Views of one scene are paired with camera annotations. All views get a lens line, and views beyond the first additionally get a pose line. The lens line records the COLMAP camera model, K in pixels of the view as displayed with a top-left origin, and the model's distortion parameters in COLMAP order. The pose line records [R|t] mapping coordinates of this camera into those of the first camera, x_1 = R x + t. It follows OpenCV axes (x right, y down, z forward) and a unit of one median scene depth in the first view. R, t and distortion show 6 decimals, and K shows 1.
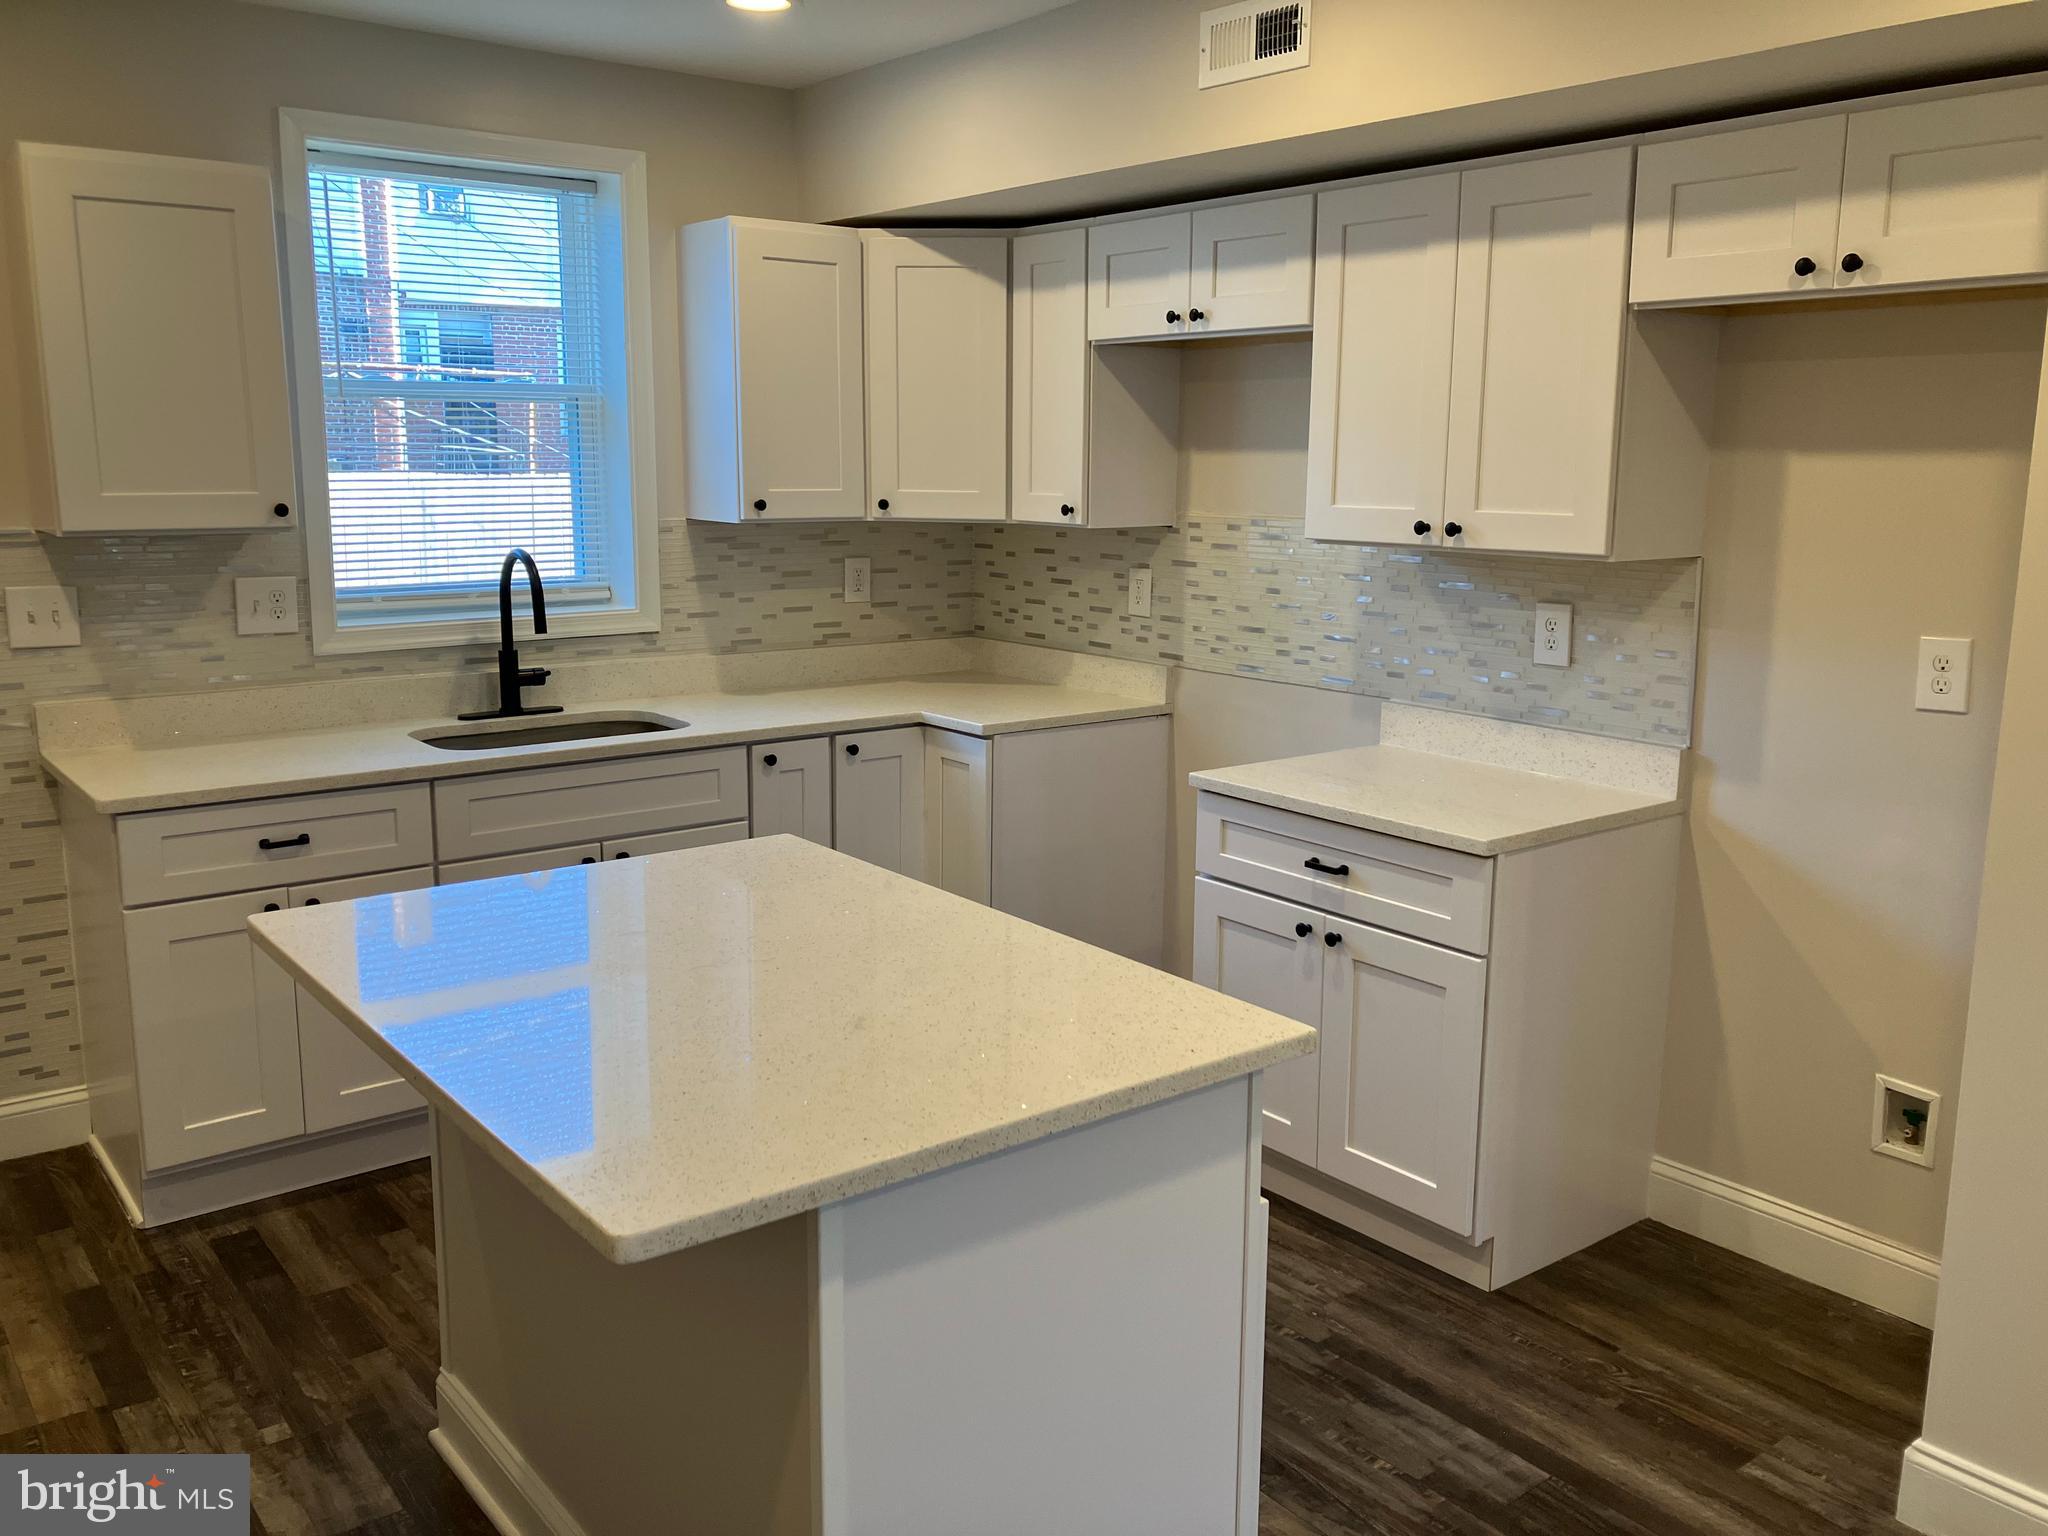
lens RADIAL K [[1632.1, 0, 1024.0], [0, 1632.1, 768.0], [0, 0, 1]] dist [0.051692, -0.070512]
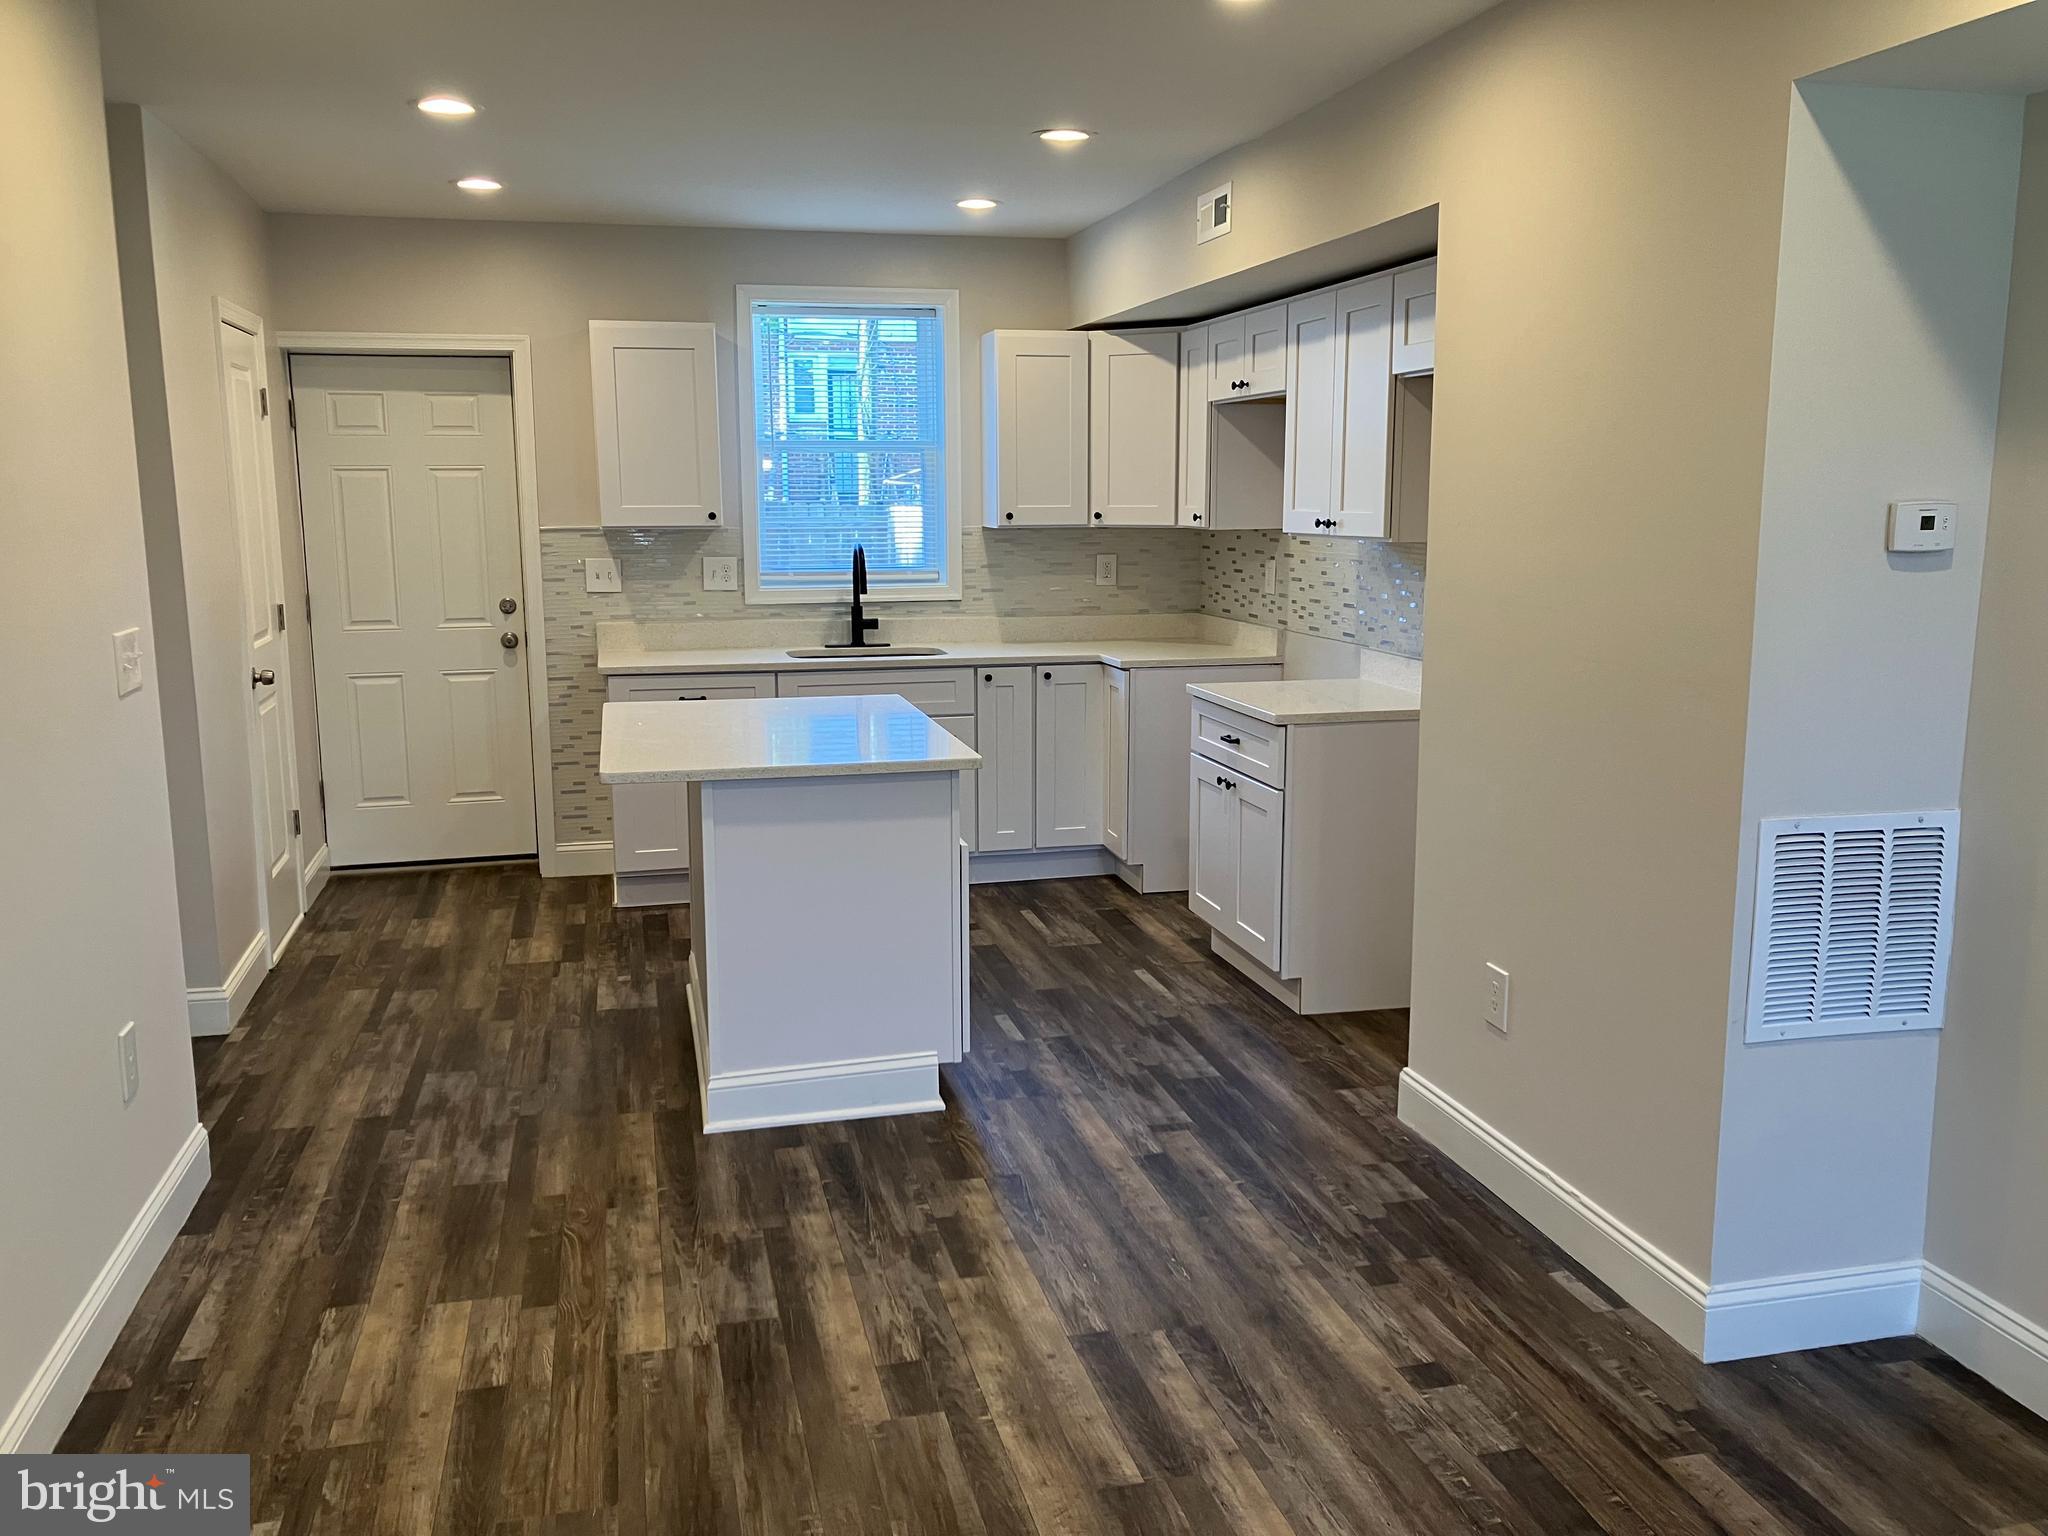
lens RADIAL K [[1725.6, 0, 1024.0], [0, 1725.6, 768.0], [0, 0, 1]] dist [0.179562, 0.000787]
pose [[0.900700, 0.056906, -0.430699, 0.576738], [-0.070798, 0.997358, -0.016279, 0.102964], [0.428635, 0.045155, 0.902349, -0.462184]]
